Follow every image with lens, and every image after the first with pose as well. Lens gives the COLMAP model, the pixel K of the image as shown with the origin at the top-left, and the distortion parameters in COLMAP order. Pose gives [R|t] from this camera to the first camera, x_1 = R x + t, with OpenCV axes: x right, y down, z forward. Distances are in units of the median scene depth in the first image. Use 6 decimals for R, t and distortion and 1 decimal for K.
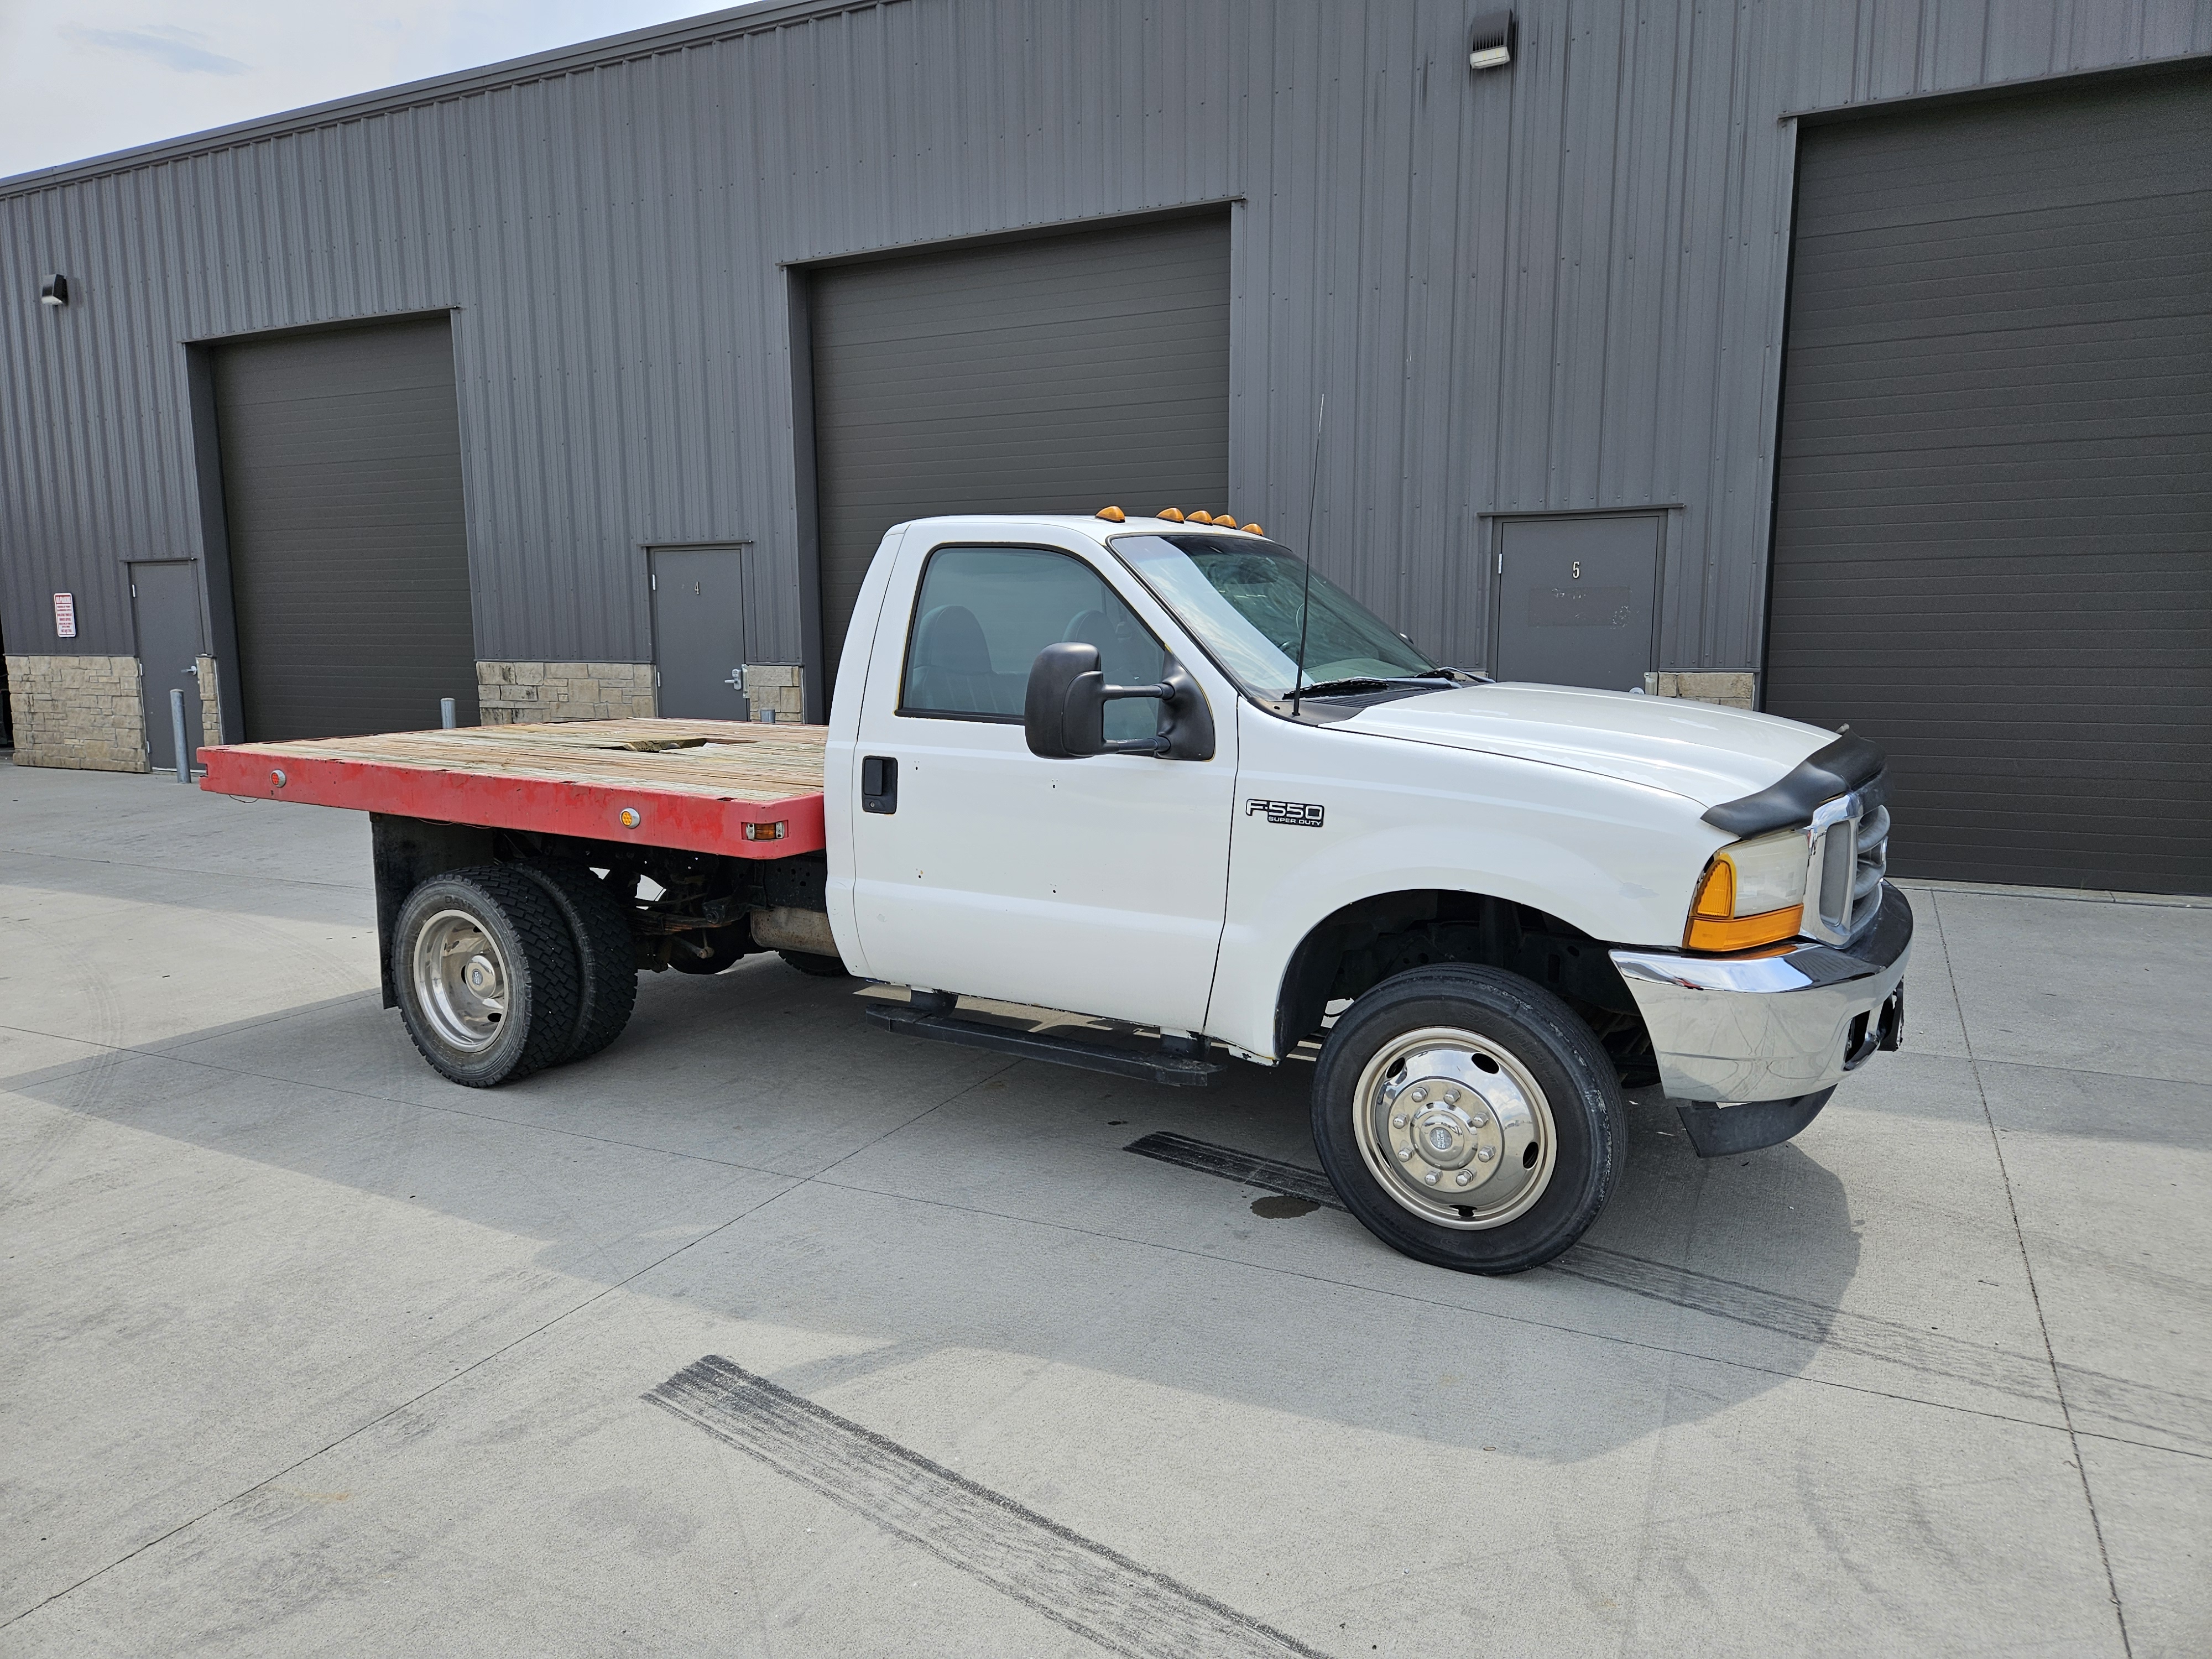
lens RADIAL K [[1476.9, 0, 1105.9], [0, 1476.9, 826.7], [0, 0, 1]] dist [0.052762, -0.034794]
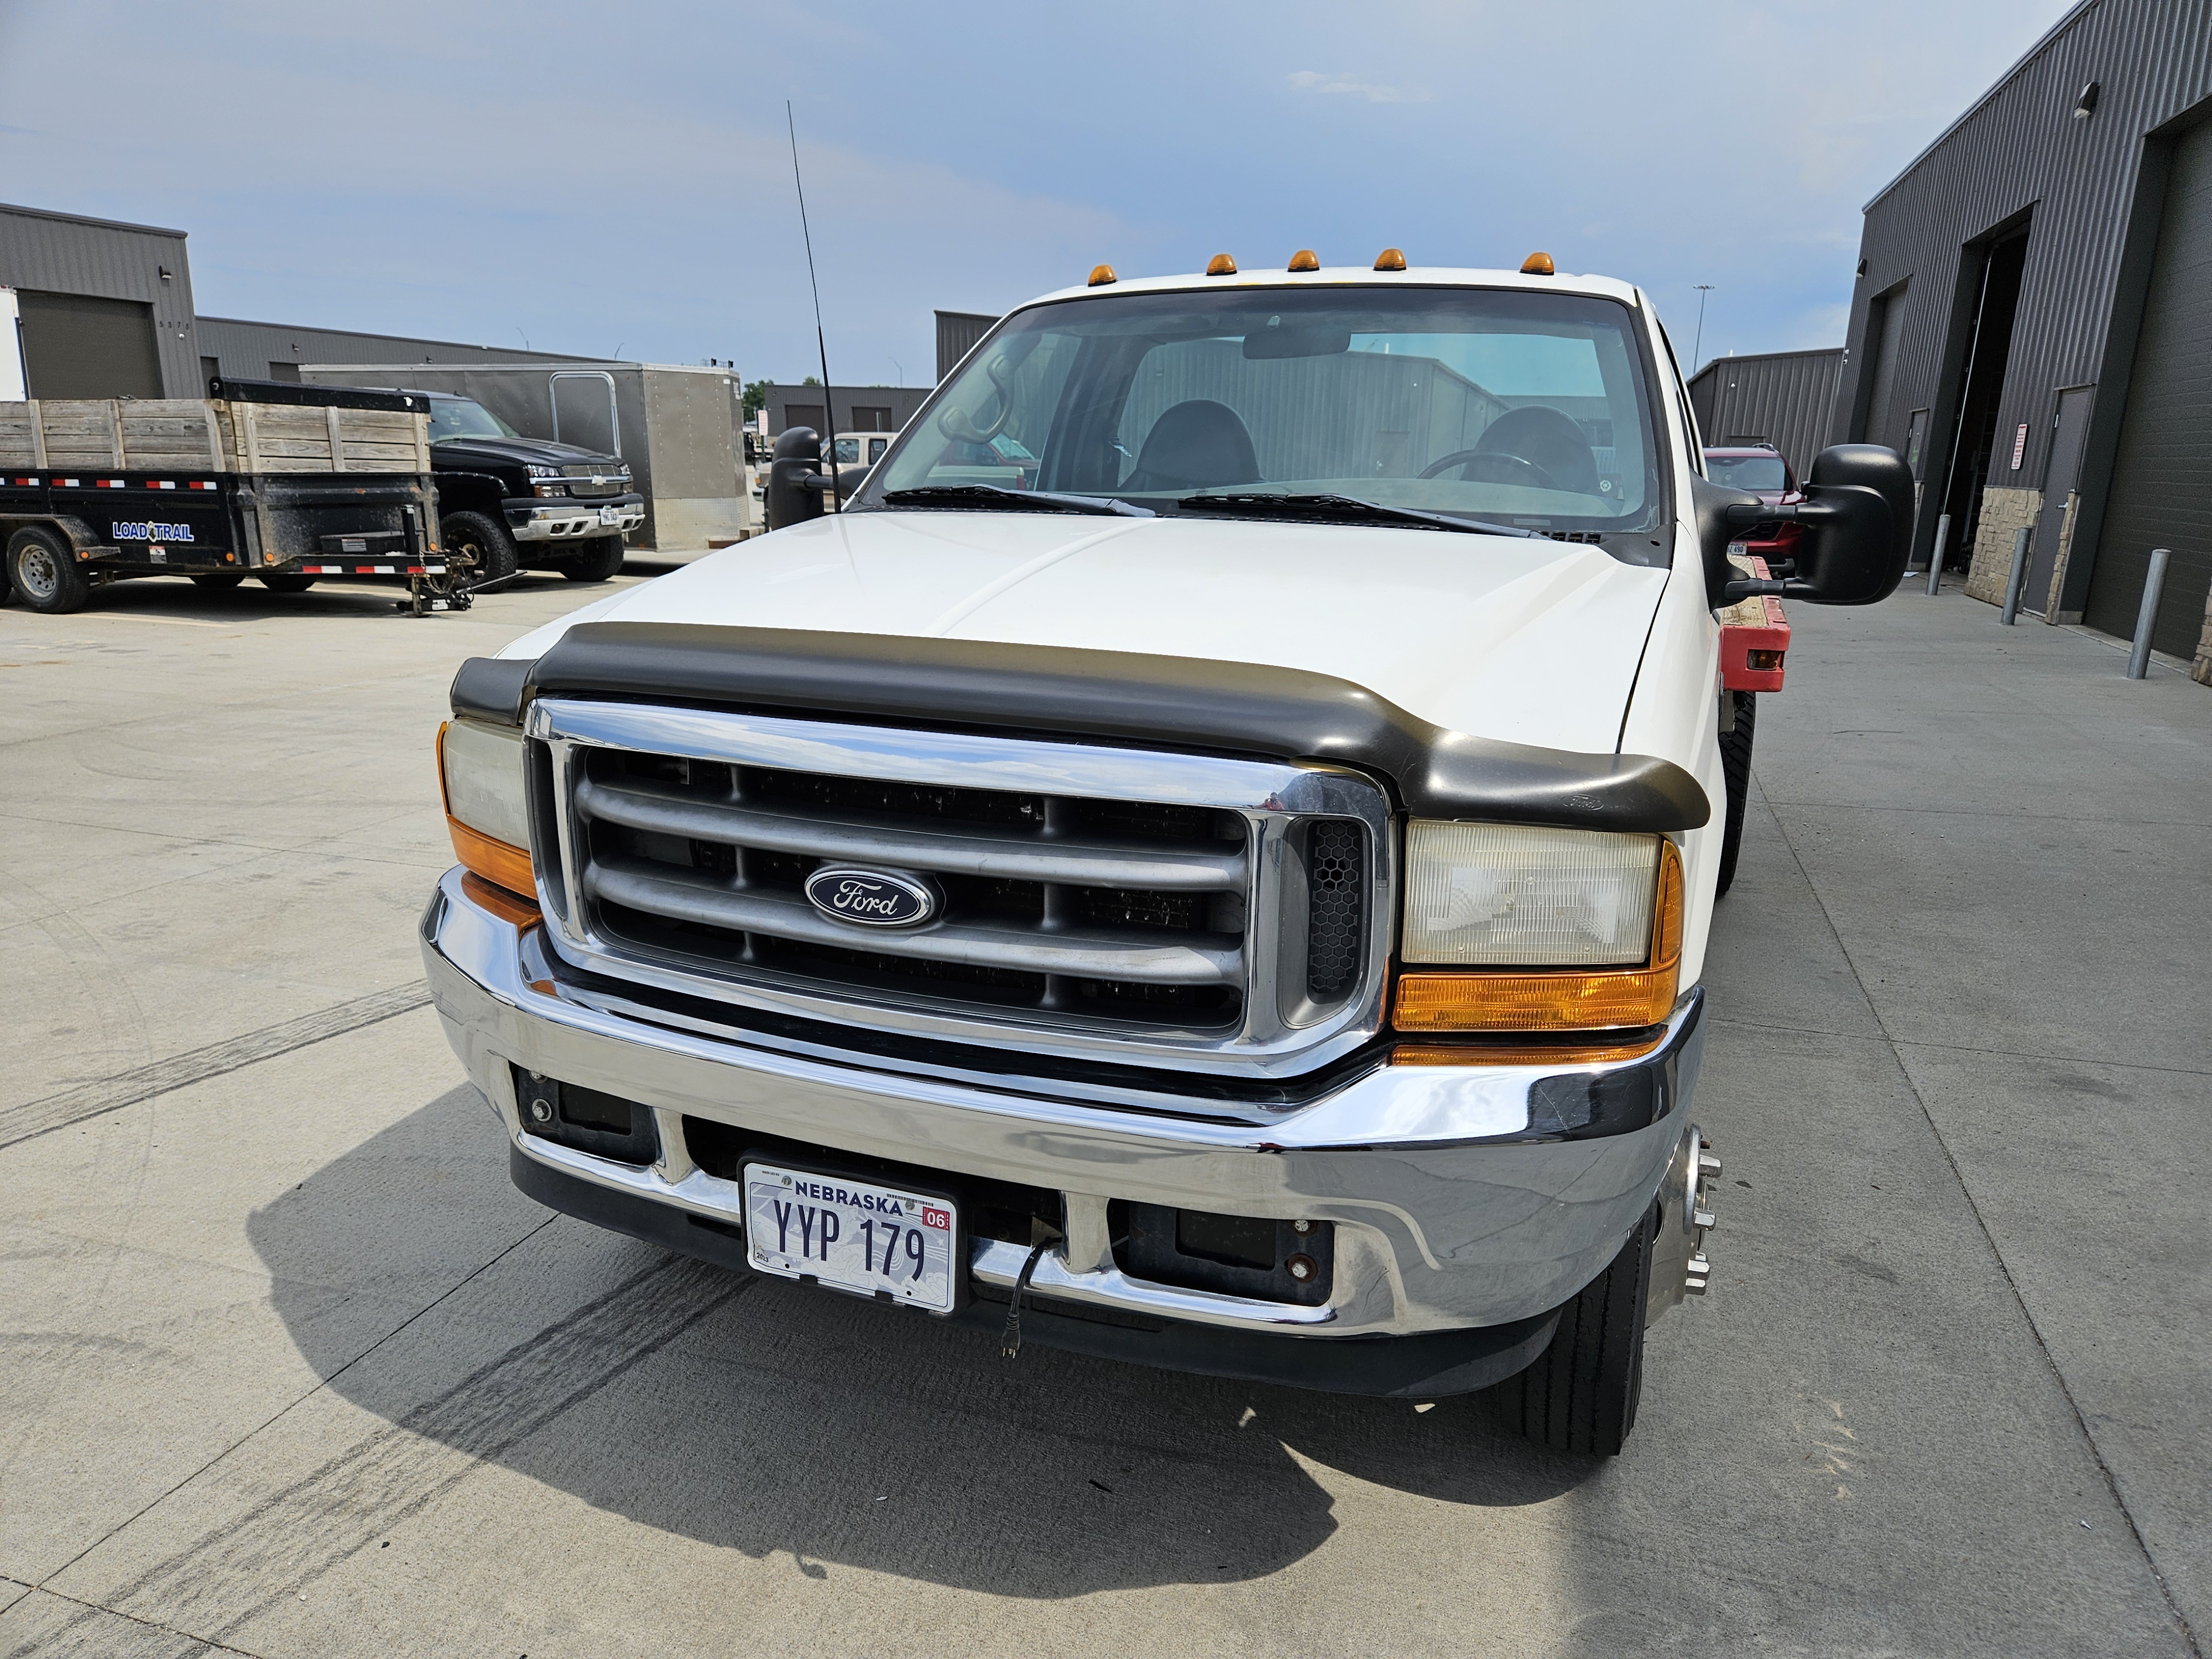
lens RADIAL K [[1476.9, 0, 1108.8], [0, 1476.9, 846.6], [0, 0, 1]] dist [0.052762, -0.034794]
pose [[0.152729, 0.265834, -0.951844, 1.049460], [-0.157855, 0.957339, 0.242040, -0.134682], [0.975580, 0.113286, 0.188177, 1.075016]]
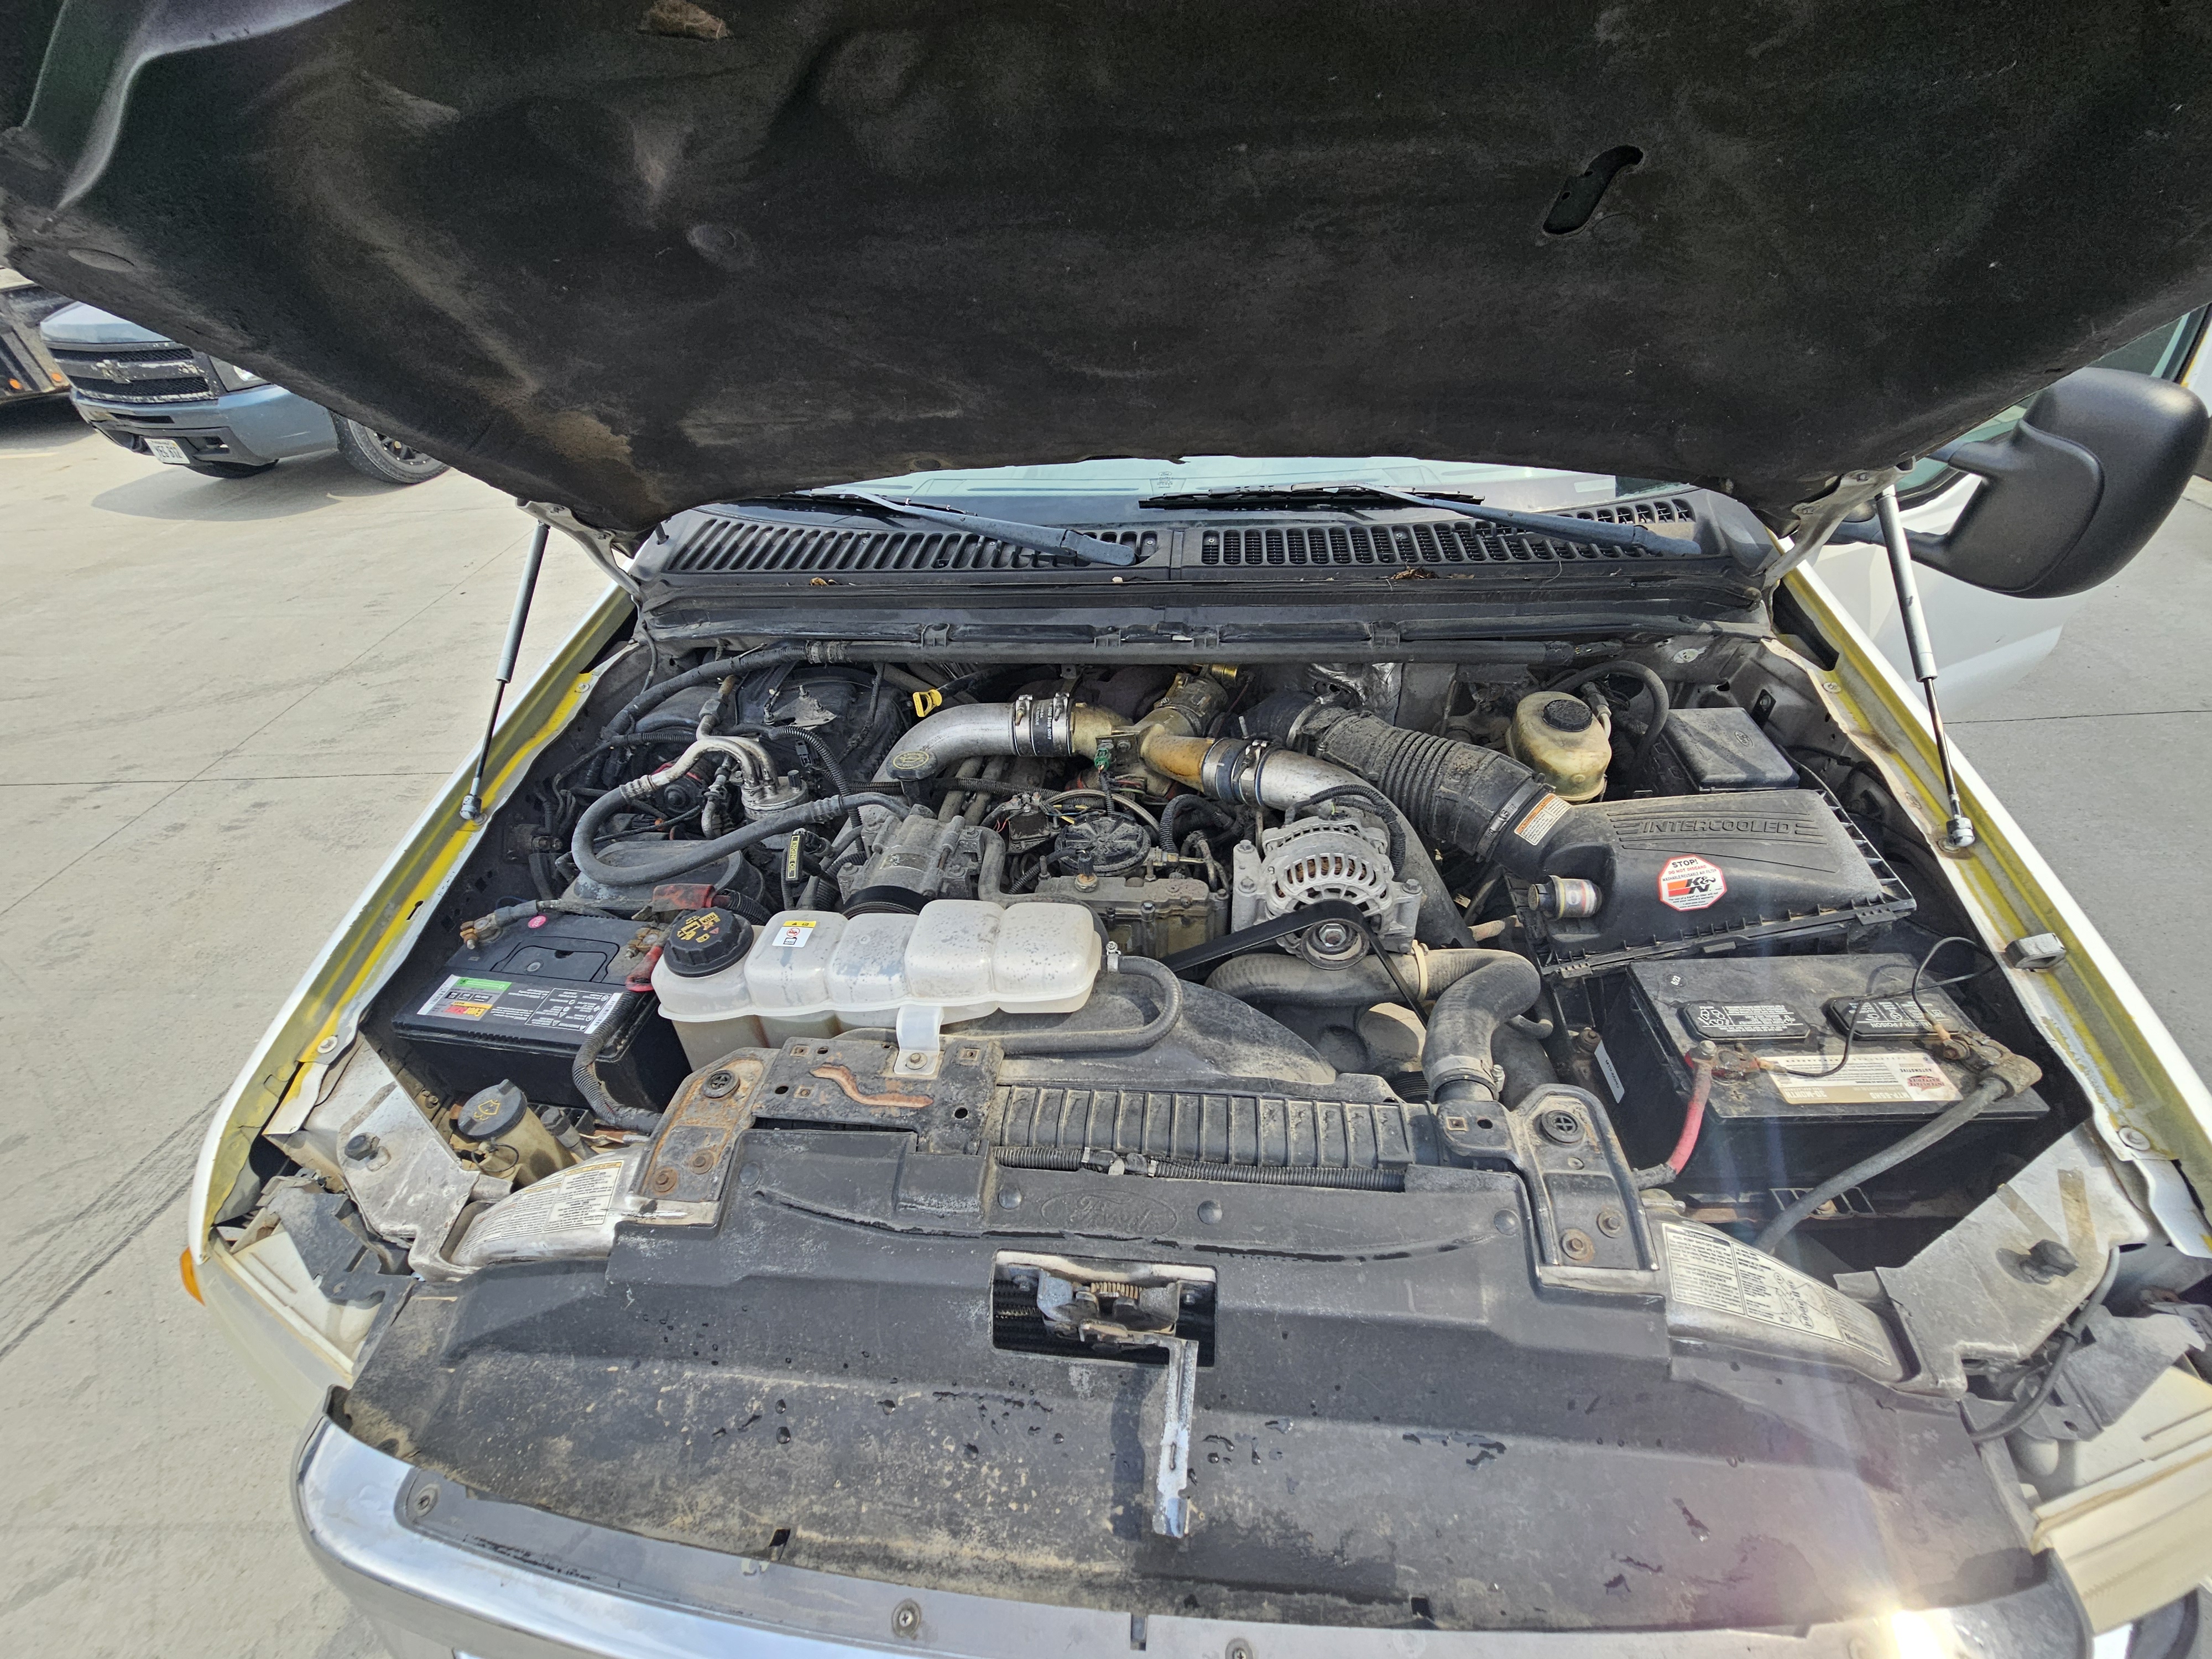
lens RADIAL K [[892.5, 0, 1092.1], [0, 892.5, 825.1], [0, 0, 1]] dist [0.000804, 0.000314]
pose [[0.404777, 0.571618, -0.713728, 0.575812], [-0.075418, 0.798740, 0.596932, -0.246658], [0.911300, -0.187796, 0.366422, 1.070207]]
